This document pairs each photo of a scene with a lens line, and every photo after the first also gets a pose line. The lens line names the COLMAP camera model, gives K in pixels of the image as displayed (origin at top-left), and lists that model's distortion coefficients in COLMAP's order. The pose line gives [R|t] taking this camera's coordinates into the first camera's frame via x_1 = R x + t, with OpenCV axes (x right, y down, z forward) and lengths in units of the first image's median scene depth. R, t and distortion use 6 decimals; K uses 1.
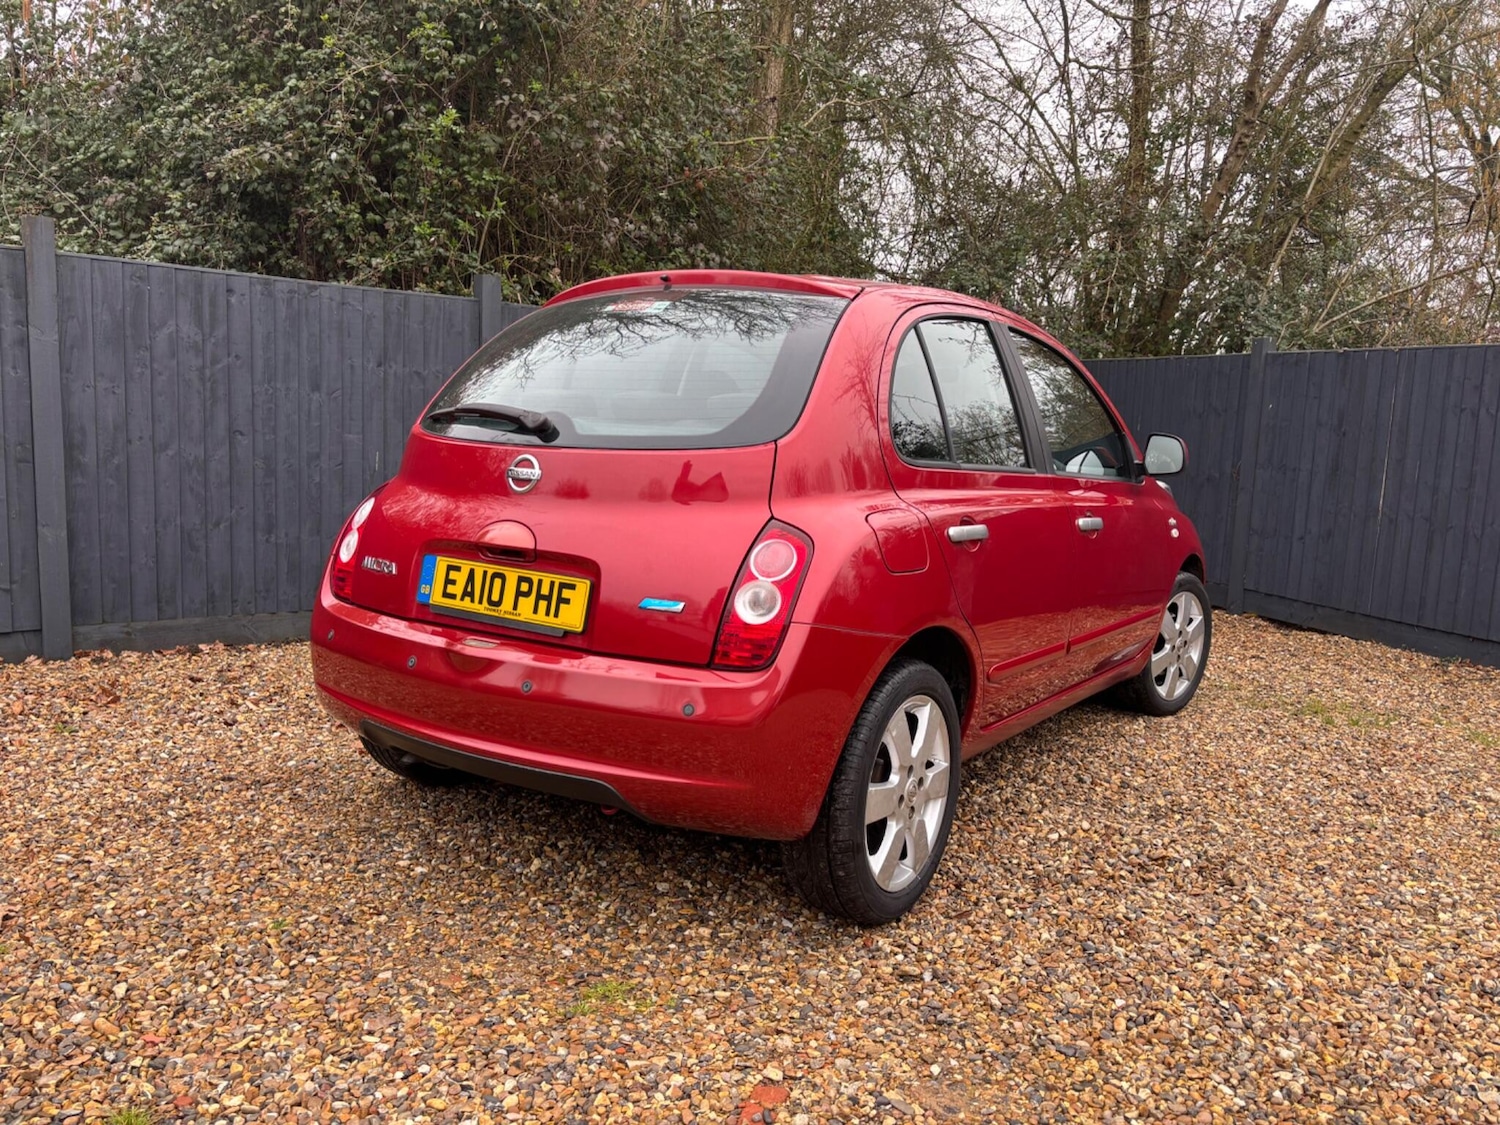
lens RADIAL K [[1139.5, 0, 746.8], [0, 1139.5, 565.3], [0, 0, 1]] dist [0.052871, -0.058307]
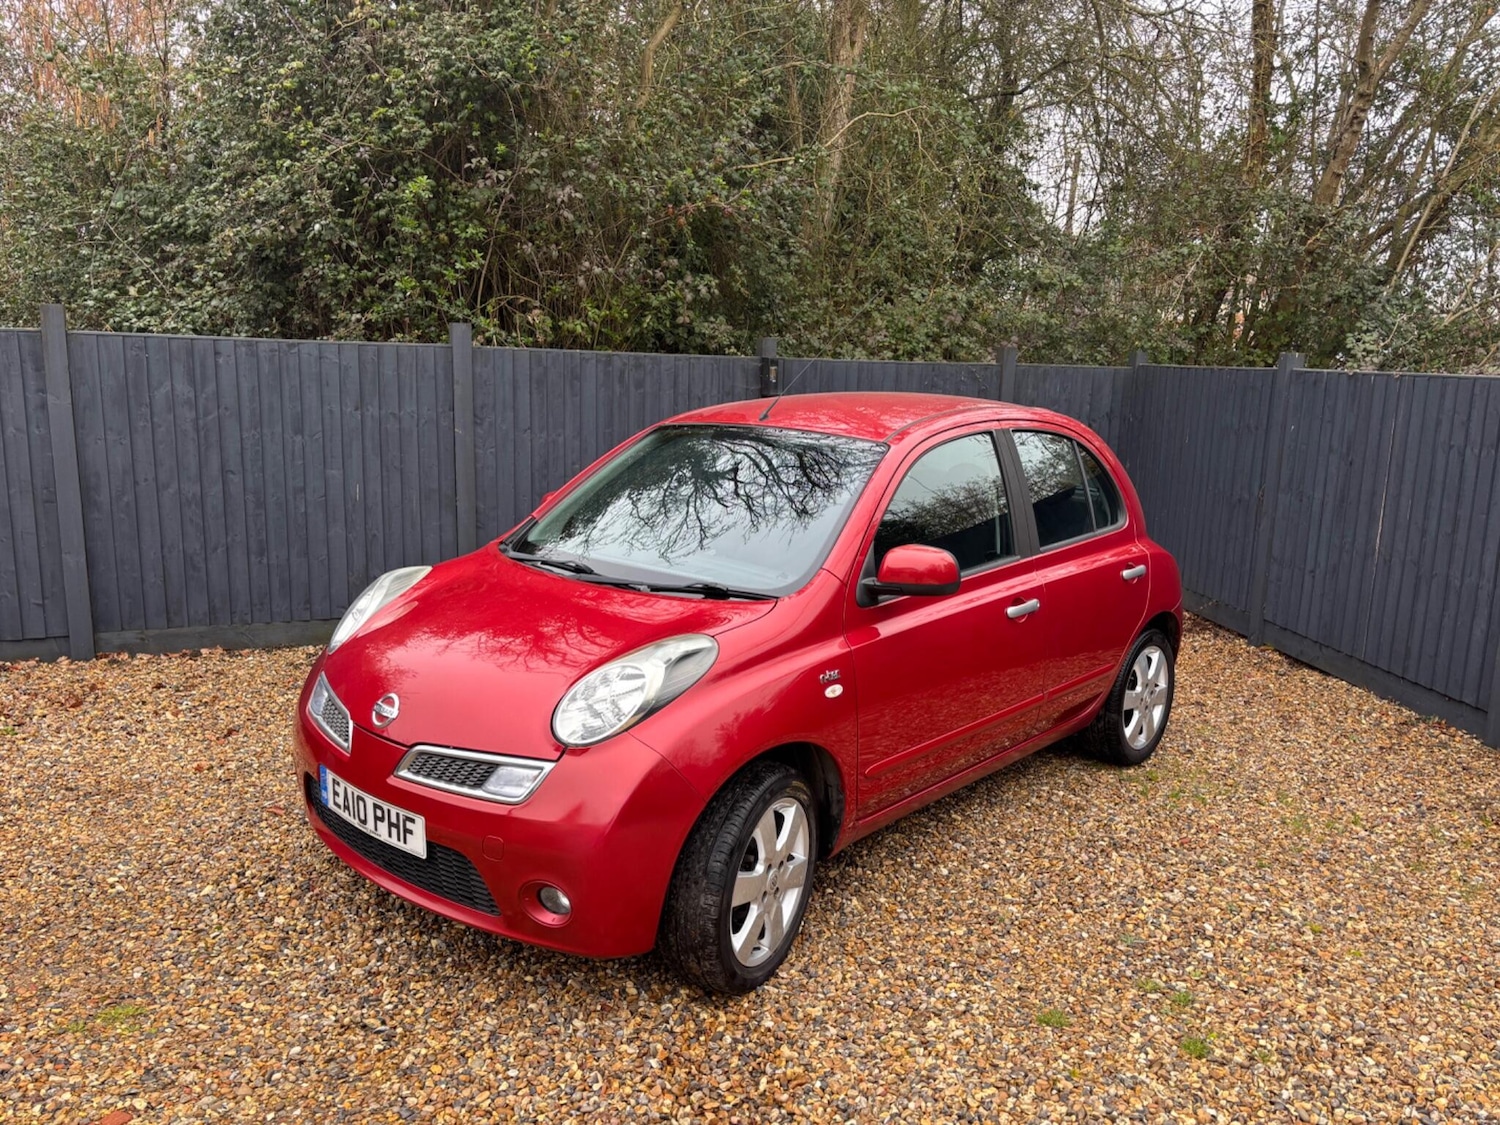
lens RADIAL K [[1139.5, 0, 763.1], [0, 1139.5, 568.2], [0, 0, 1]] dist [0.052871, -0.058307]
pose [[0.970480, 0.032496, -0.238982, 0.411466], [-0.021218, 0.998543, 0.049615, -0.095370], [0.240246, -0.043080, 0.969756, -0.020740]]
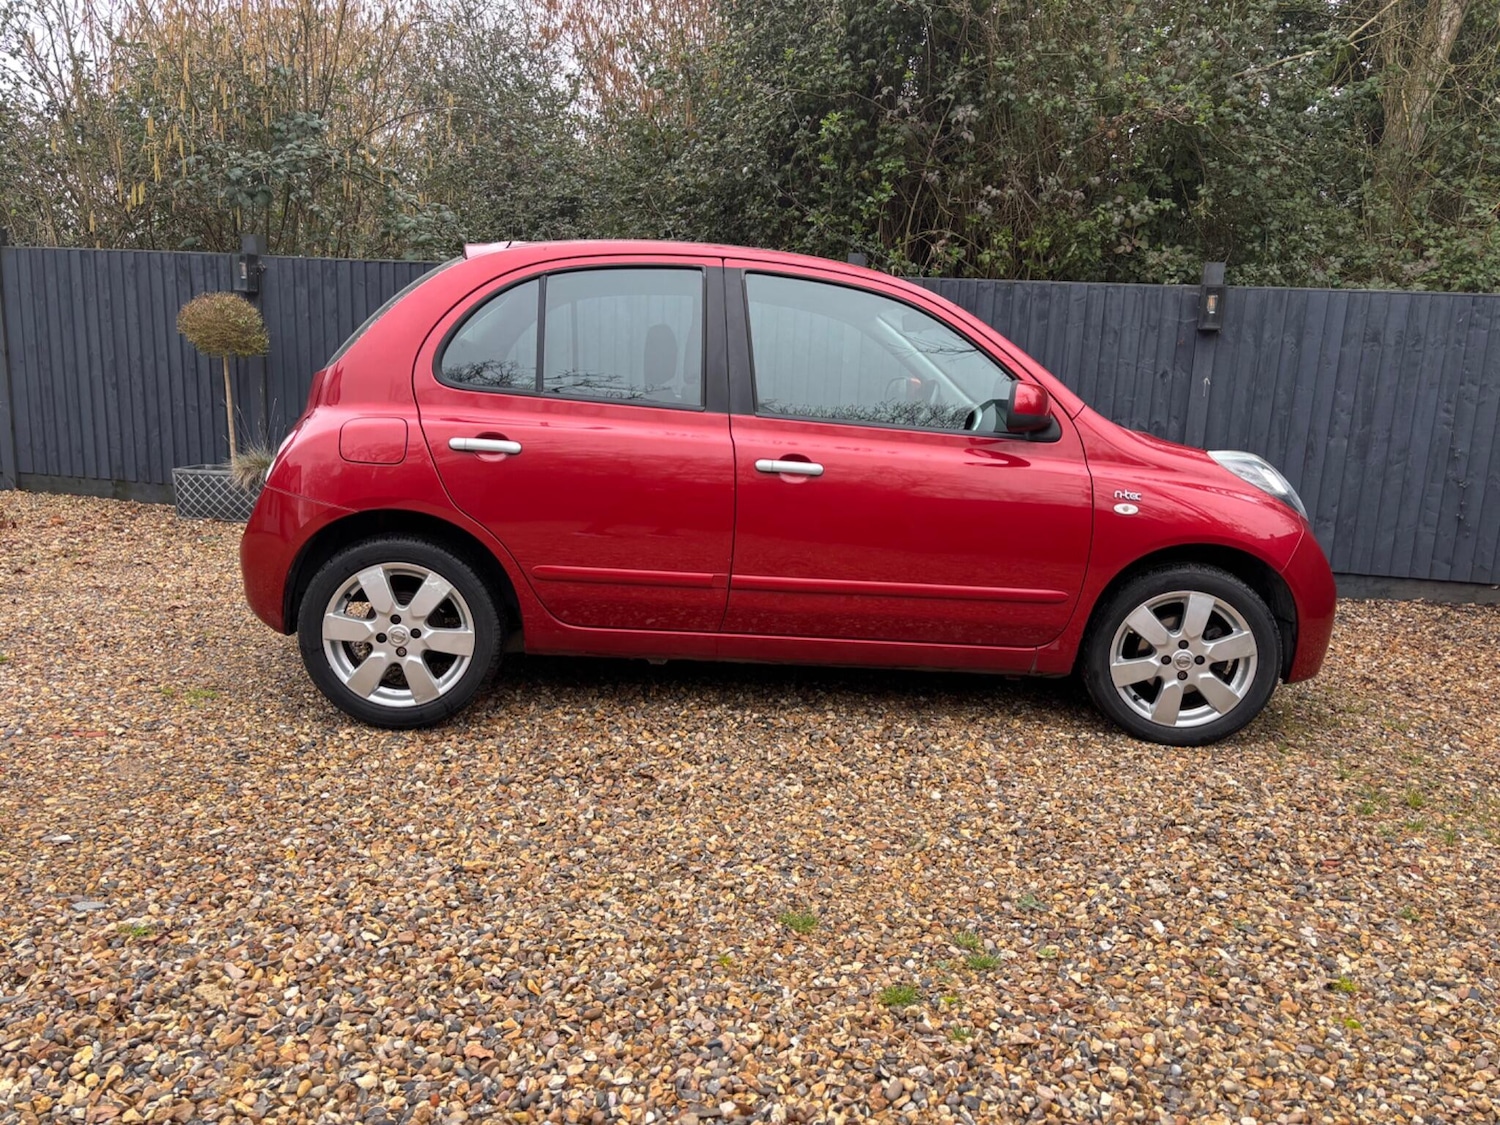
lens RADIAL K [[1139.5, 0, 743.7], [0, 1139.5, 566.5], [0, 0, 1]] dist [0.052871, -0.058307]
pose [[0.610158, 0.126593, -0.782101, 0.788795], [-0.119187, 0.990585, 0.067355, -0.009210], [0.783263, 0.052119, 0.619502, 0.274176]]
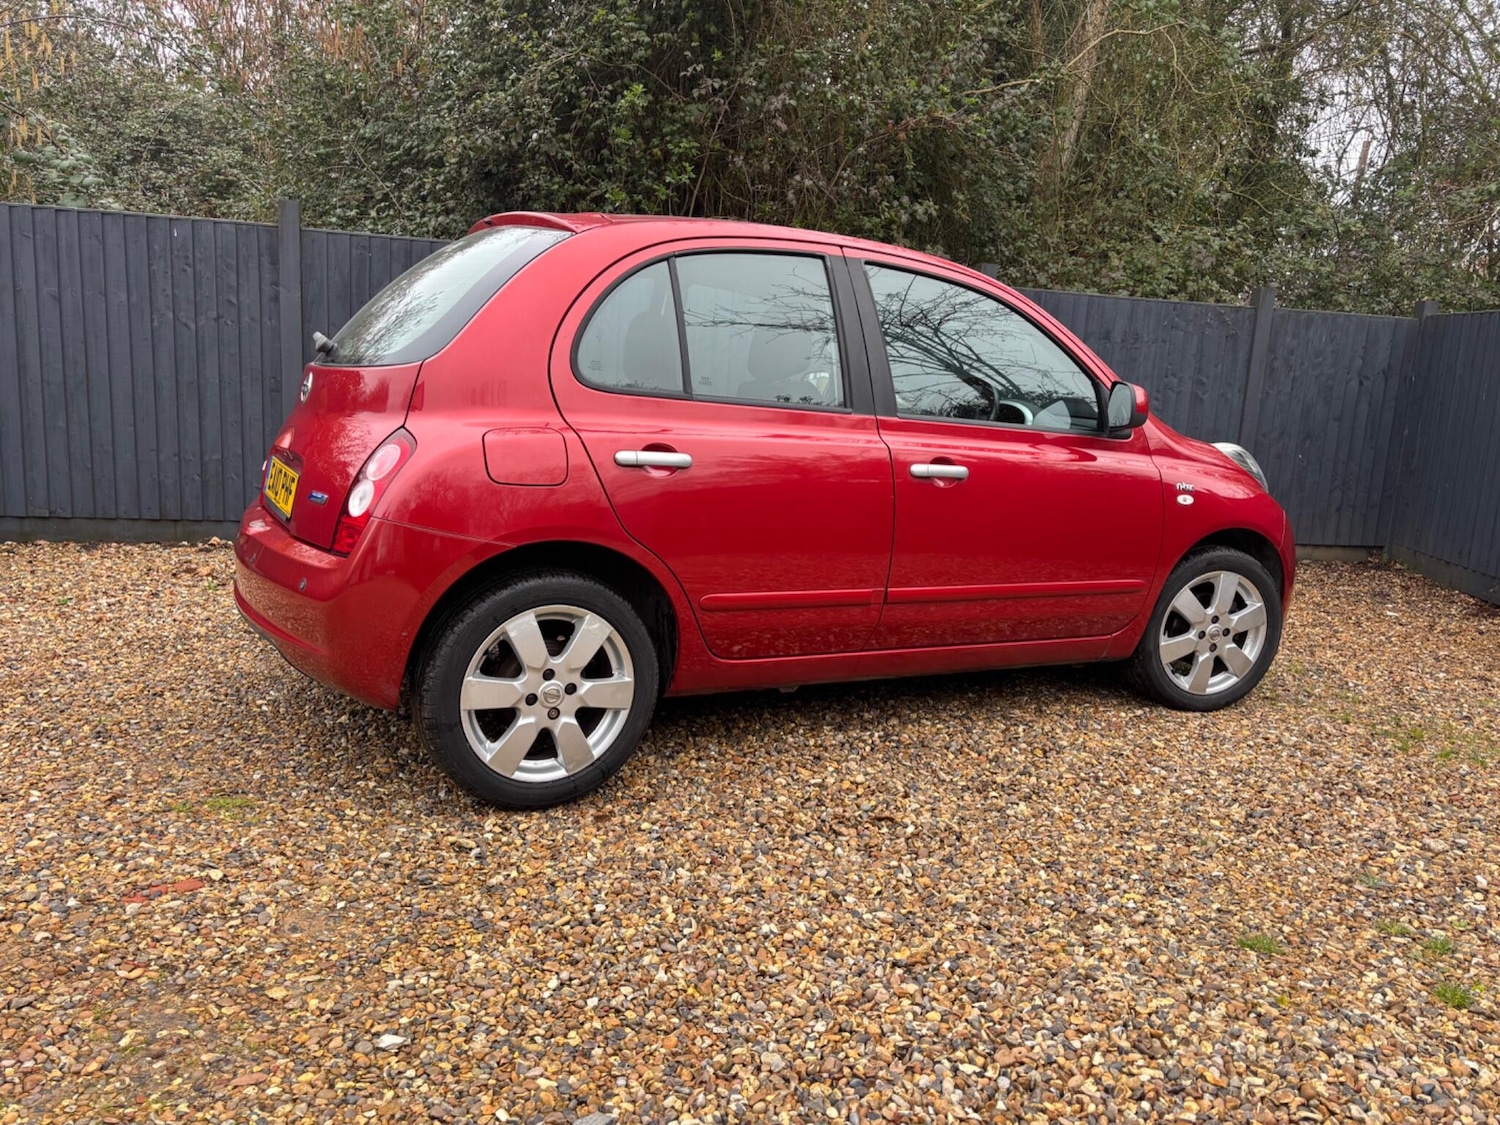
lens RADIAL K [[1139.5, 0, 742.4], [0, 1139.5, 557.6], [0, 0, 1]] dist [0.052871, -0.058307]
pose [[0.894207, 0.085412, -0.439430, 0.428043], [-0.077592, 0.996344, 0.035765, 0.010444], [0.440878, 0.002115, 0.897564, 0.065575]]
